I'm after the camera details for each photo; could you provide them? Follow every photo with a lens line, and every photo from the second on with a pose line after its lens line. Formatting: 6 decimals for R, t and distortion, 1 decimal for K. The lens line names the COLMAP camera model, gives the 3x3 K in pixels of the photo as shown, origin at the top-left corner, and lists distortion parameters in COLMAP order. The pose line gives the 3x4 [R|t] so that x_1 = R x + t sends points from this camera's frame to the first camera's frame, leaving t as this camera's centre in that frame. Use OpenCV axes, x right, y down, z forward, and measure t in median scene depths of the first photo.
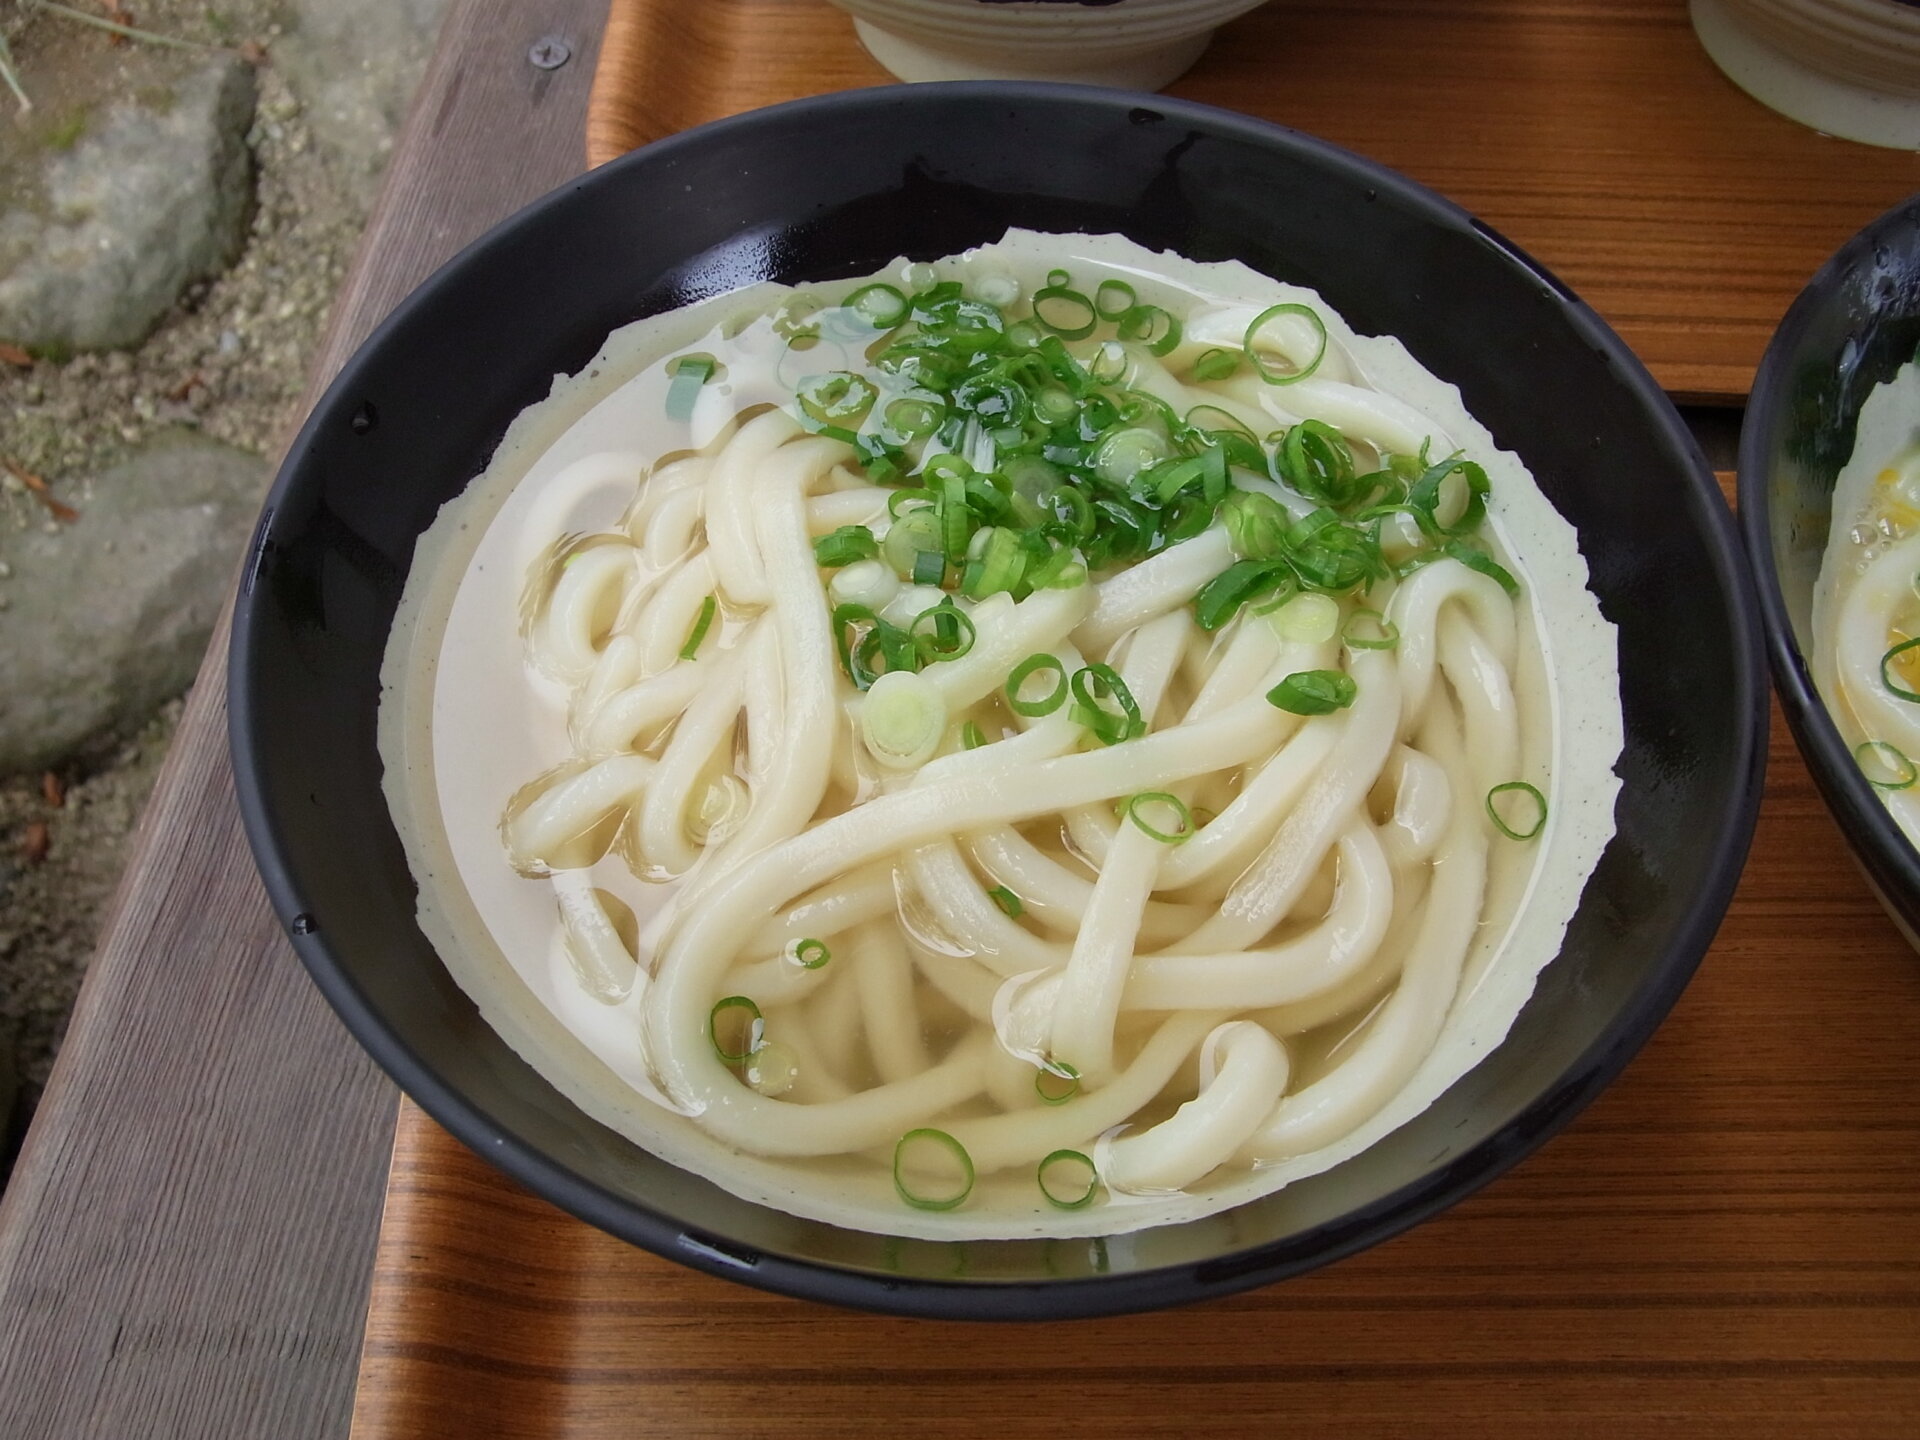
lens RADIAL K [[1963.1, 0, 960.0], [0, 1963.1, 720.0], [0, 0, 1]] dist [-0.106529, 0.209407]
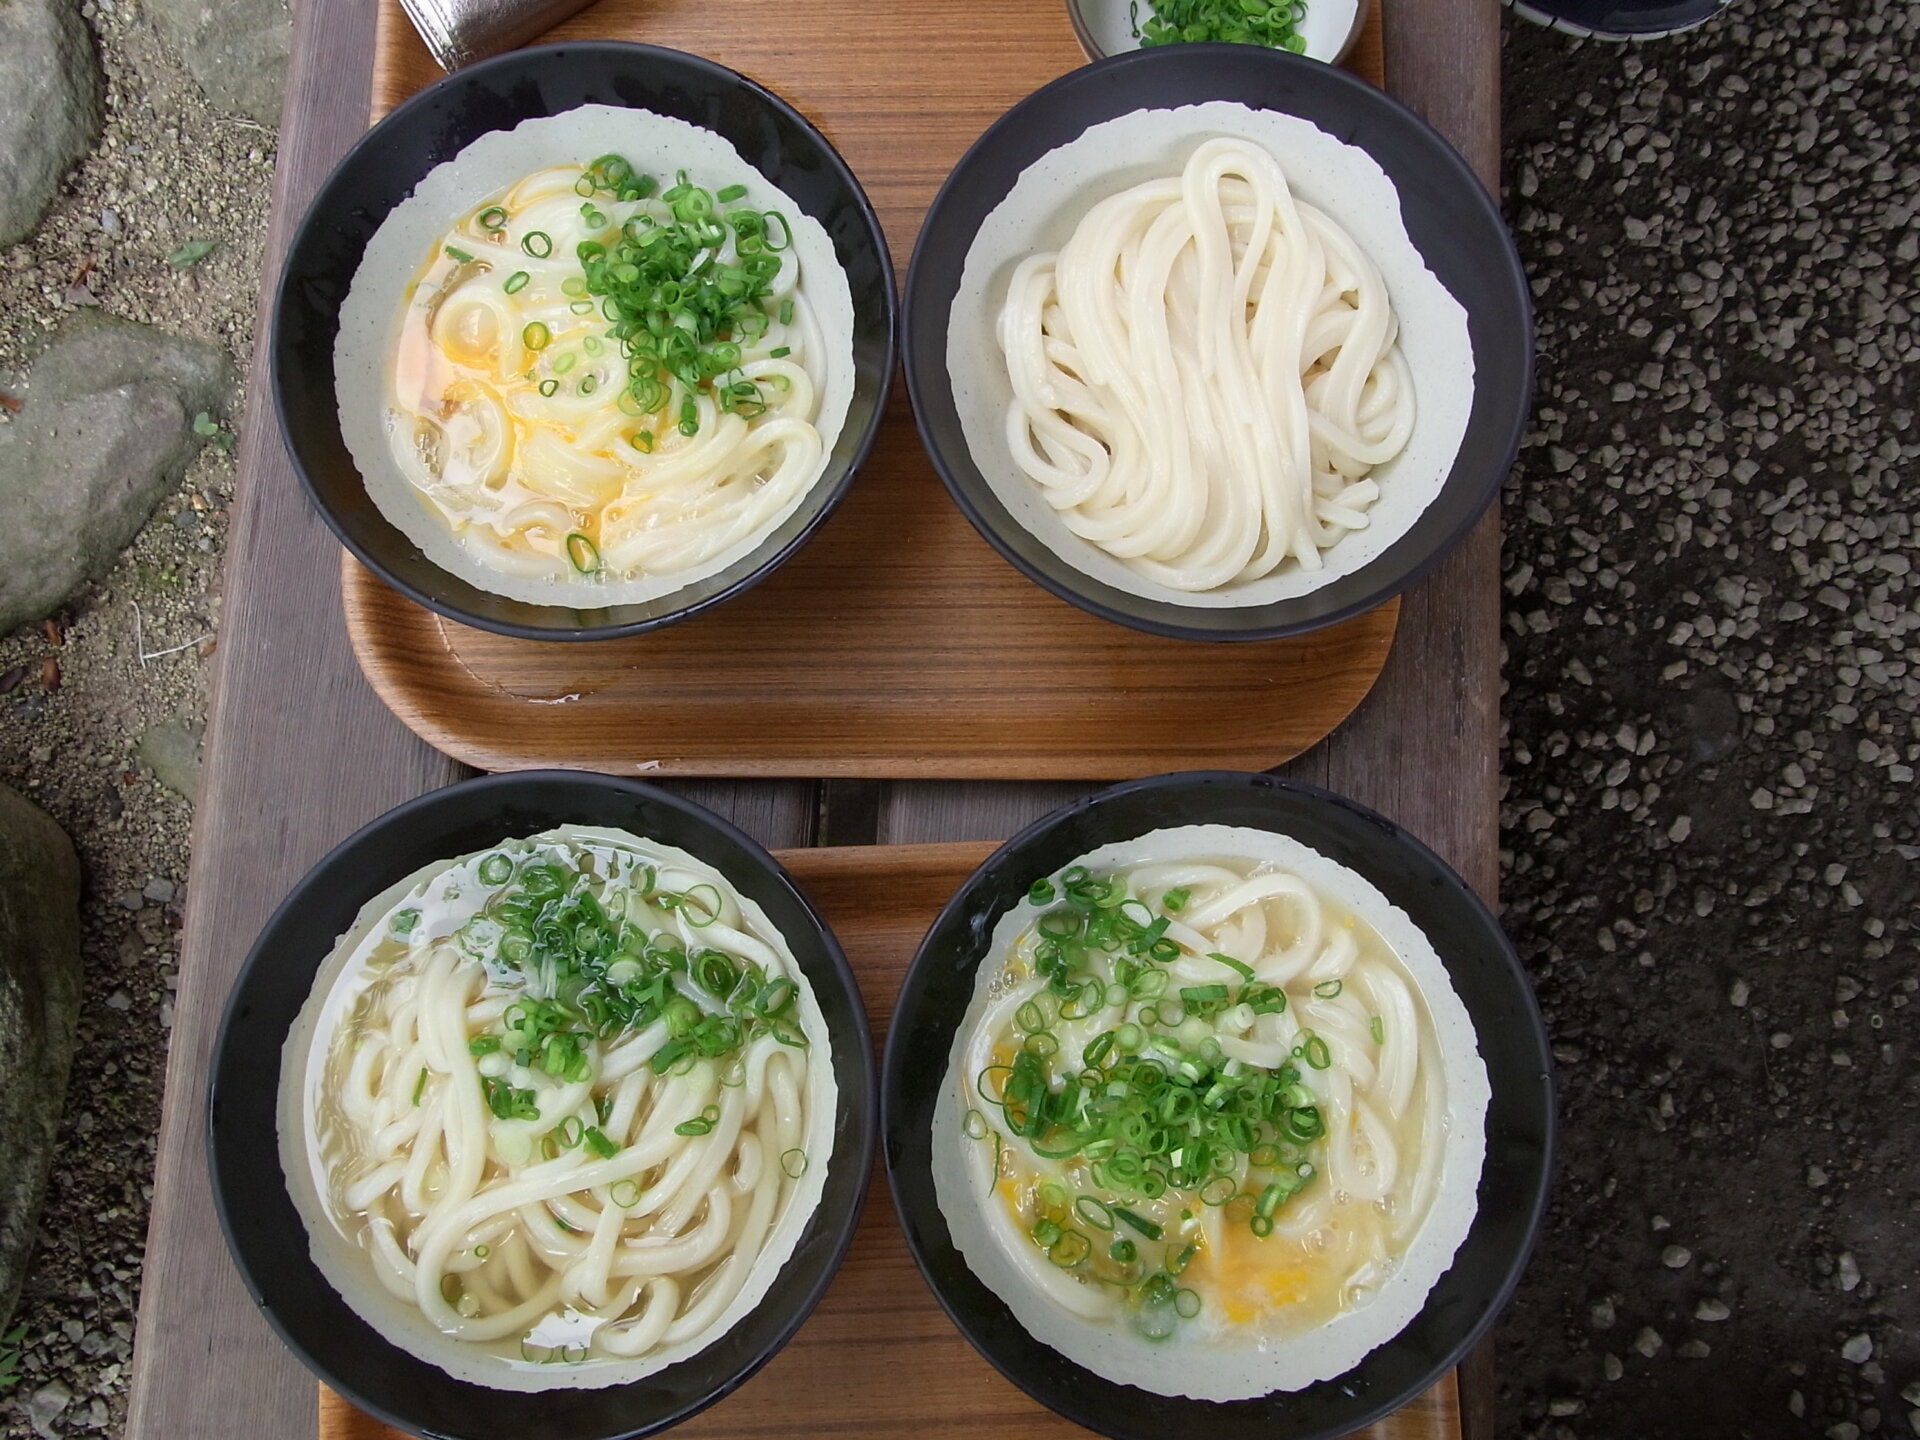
lens RADIAL K [[1963.1, 0, 960.0], [0, 1963.1, 720.0], [0, 0, 1]] dist [-0.106529, 0.209407]
pose [[0.999227, -0.039316, 0.000066, 0.443600], [0.036051, 0.916897, 0.397493, -1.161748], [-0.015688, -0.397183, 0.917605, -0.755593]]
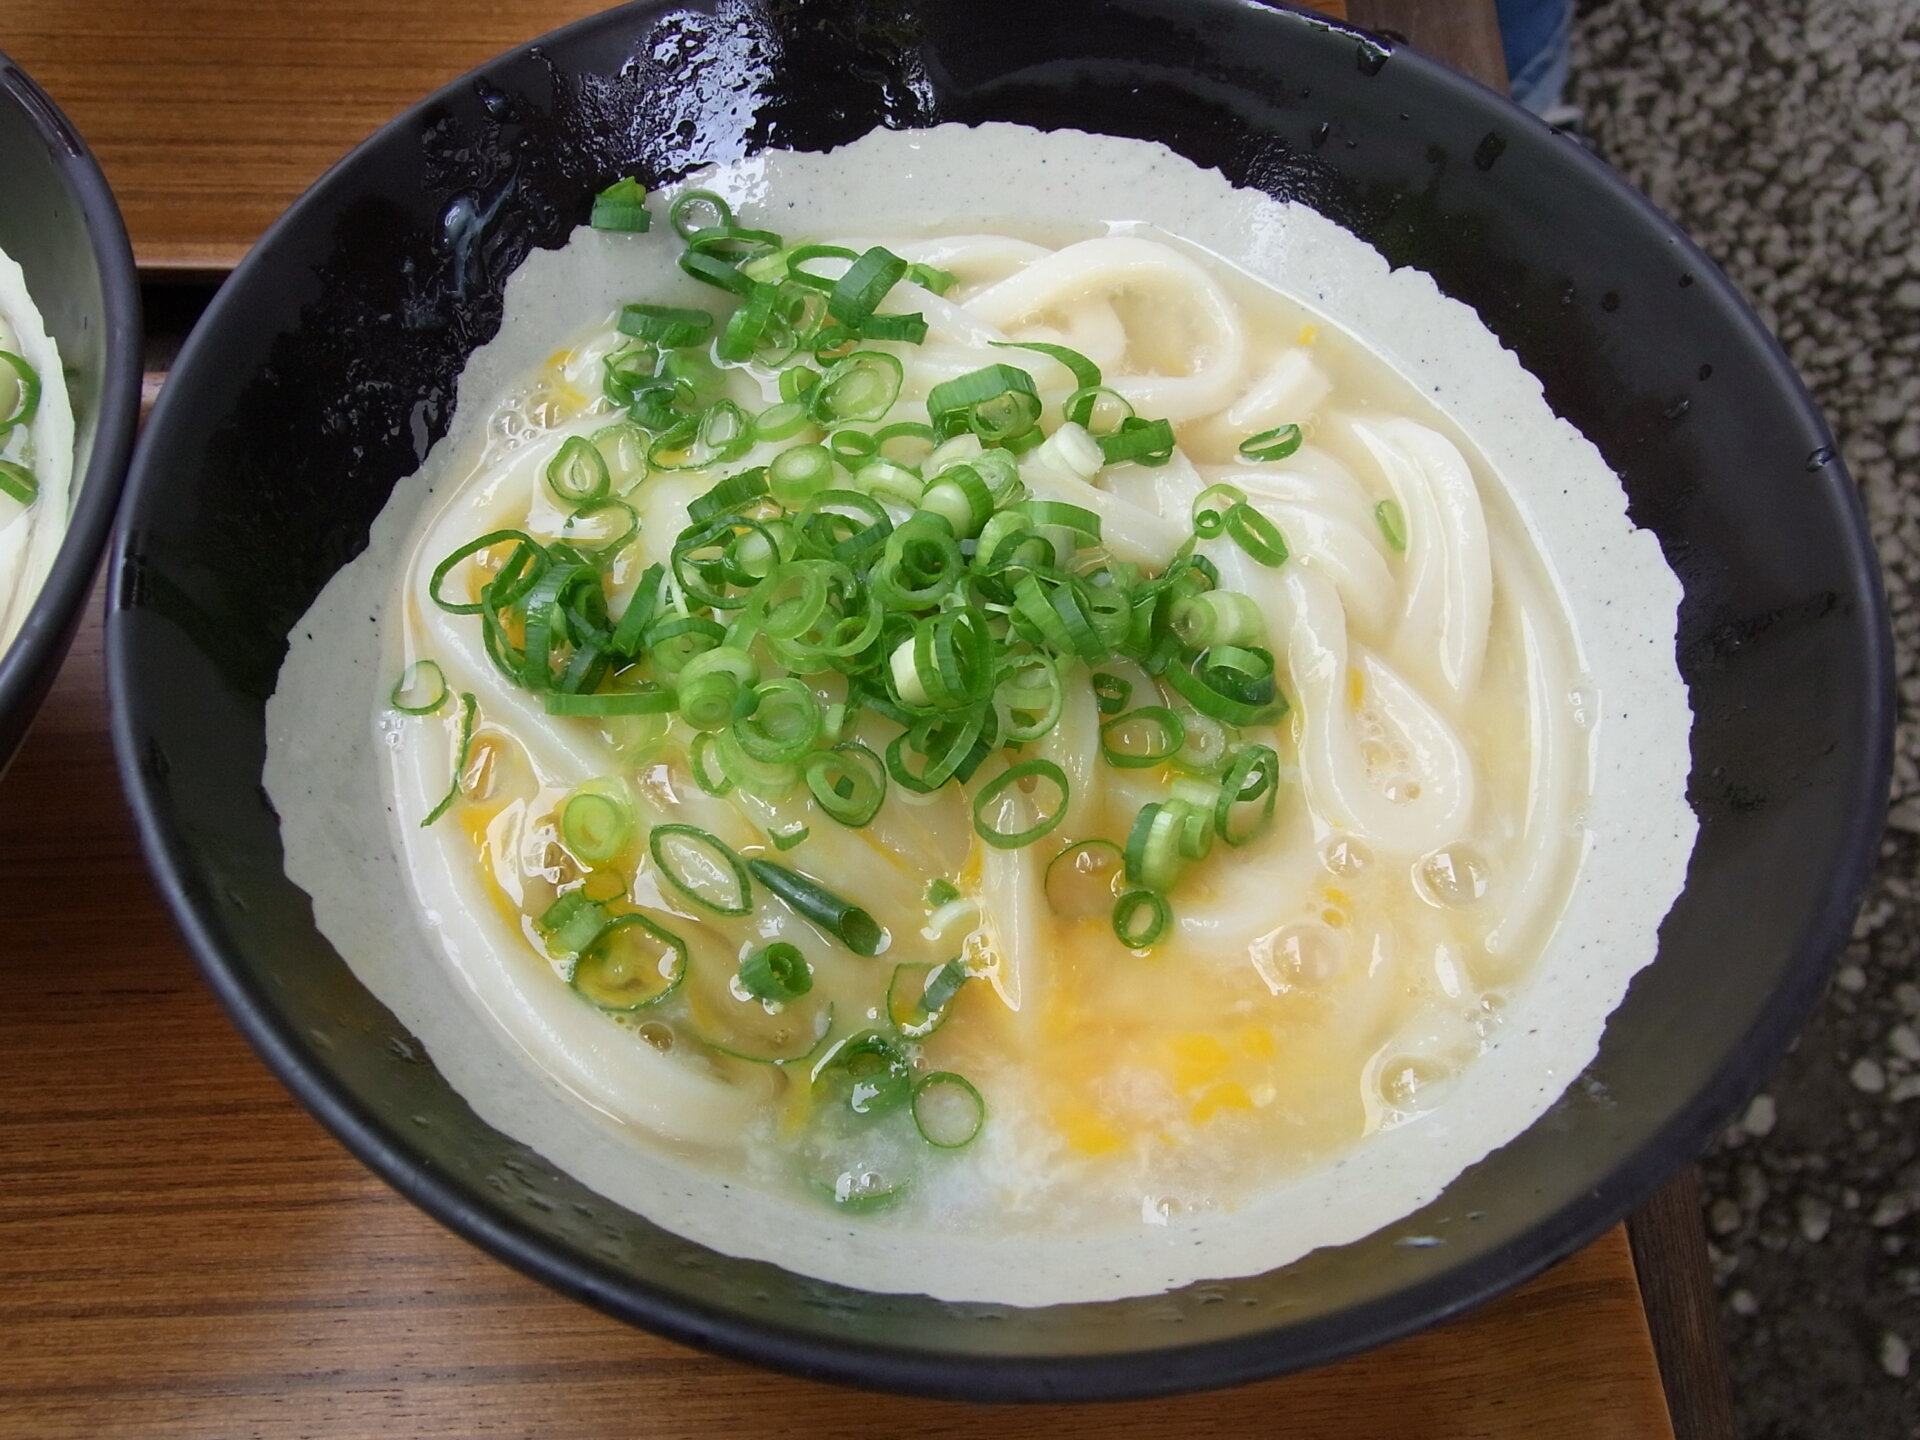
lens RADIAL K [[1963.1, 0, 960.0], [0, 1963.1, 720.0], [0, 0, 1]] dist [-0.106529, 0.209407]
pose [[0.997710, -0.021549, 0.064117, 0.614239], [0.020736, 0.999696, 0.013323, 0.030590], [-0.064385, -0.011963, 0.997853, 0.108867]]
